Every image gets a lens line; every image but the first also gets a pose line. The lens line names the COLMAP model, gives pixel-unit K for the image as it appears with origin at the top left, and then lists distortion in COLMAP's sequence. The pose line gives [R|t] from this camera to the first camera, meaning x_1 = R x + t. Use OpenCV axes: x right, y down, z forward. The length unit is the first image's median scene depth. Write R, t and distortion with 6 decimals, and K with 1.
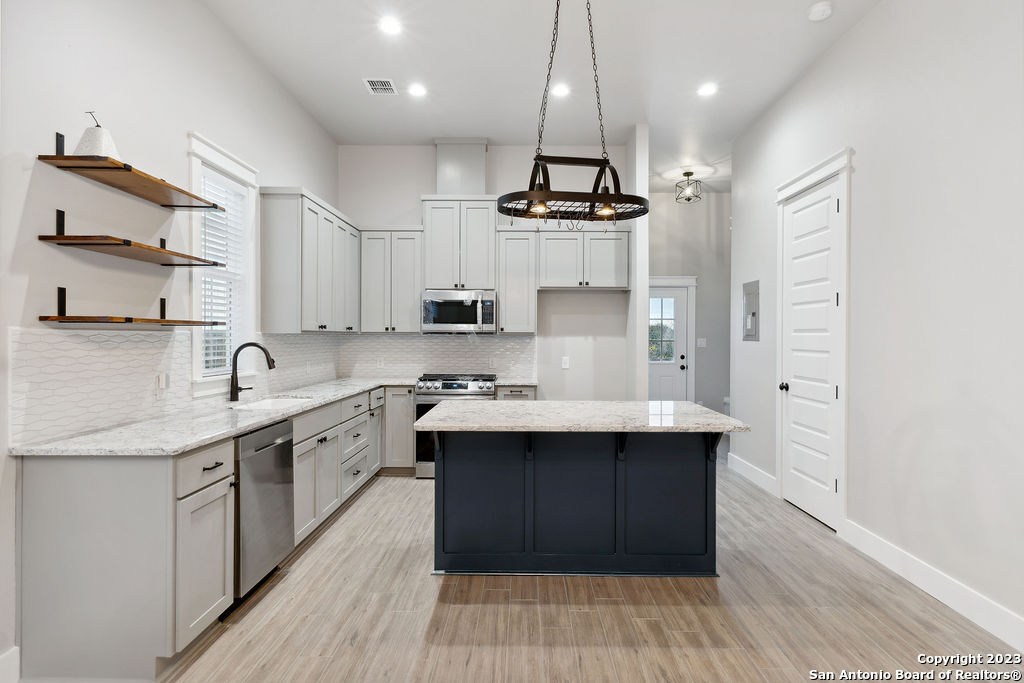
lens RADIAL K [[553.0, 0, 517.7], [0, 553.0, 332.8], [0, 0, 1]] dist [0.017401, -0.000050]
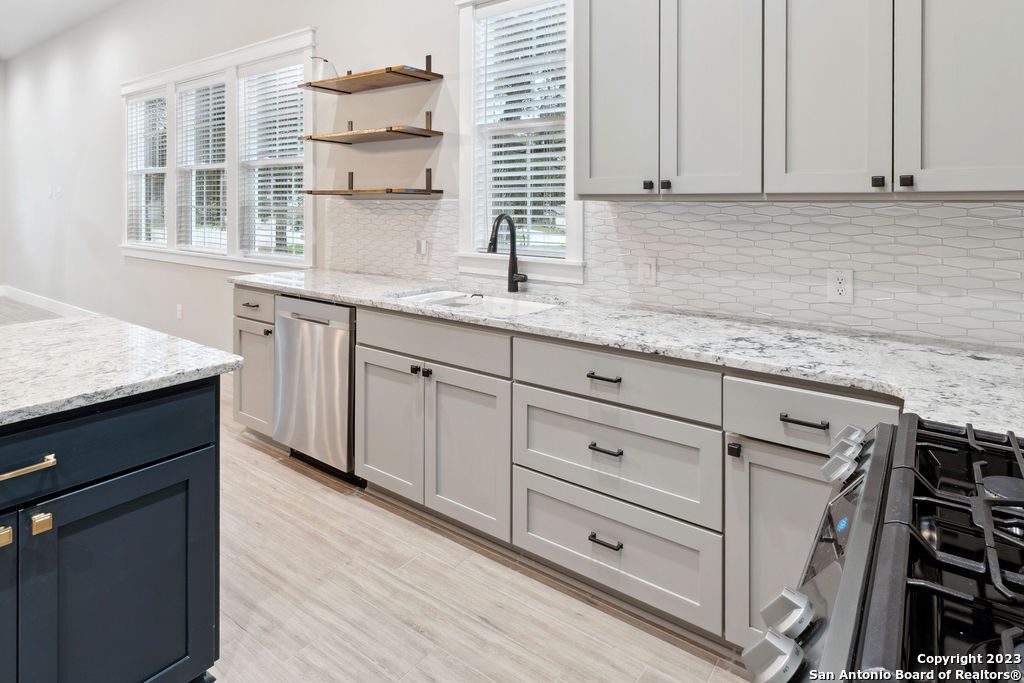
lens RADIAL K [[553.0, 0, 554.8], [0, 553.0, 210.8], [0, 0, 1]] dist [0.017401, -0.000050]
pose [[-0.547643, 0.001995, -0.836710, 0.097268], [-0.005017, 0.999971, 0.005669, 0.009536], [0.836697, 0.007303, -0.547618, 1.637580]]
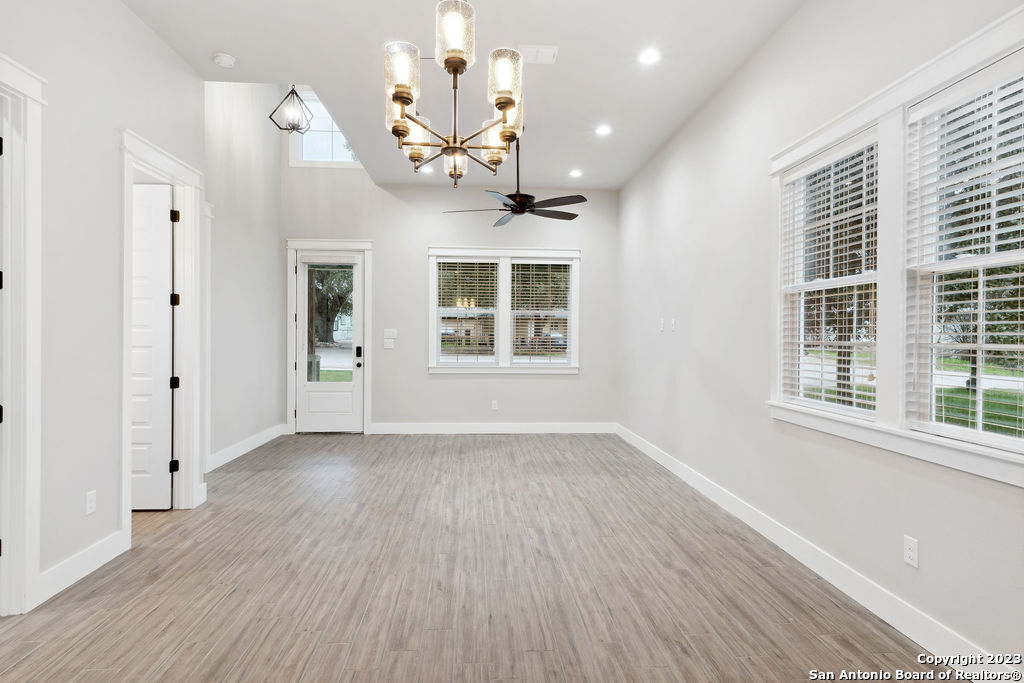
lens RADIAL K [[553.0, 0, 509.8], [0, 553.0, 340.4], [0, 0, 1]] dist [0.017401, -0.000050]
pose [[-0.996286, 0.003627, -0.086034, 0.077758], [0.002995, 0.999968, 0.007473, 0.006531], [0.086059, 0.007187, -0.996264, 1.405582]]
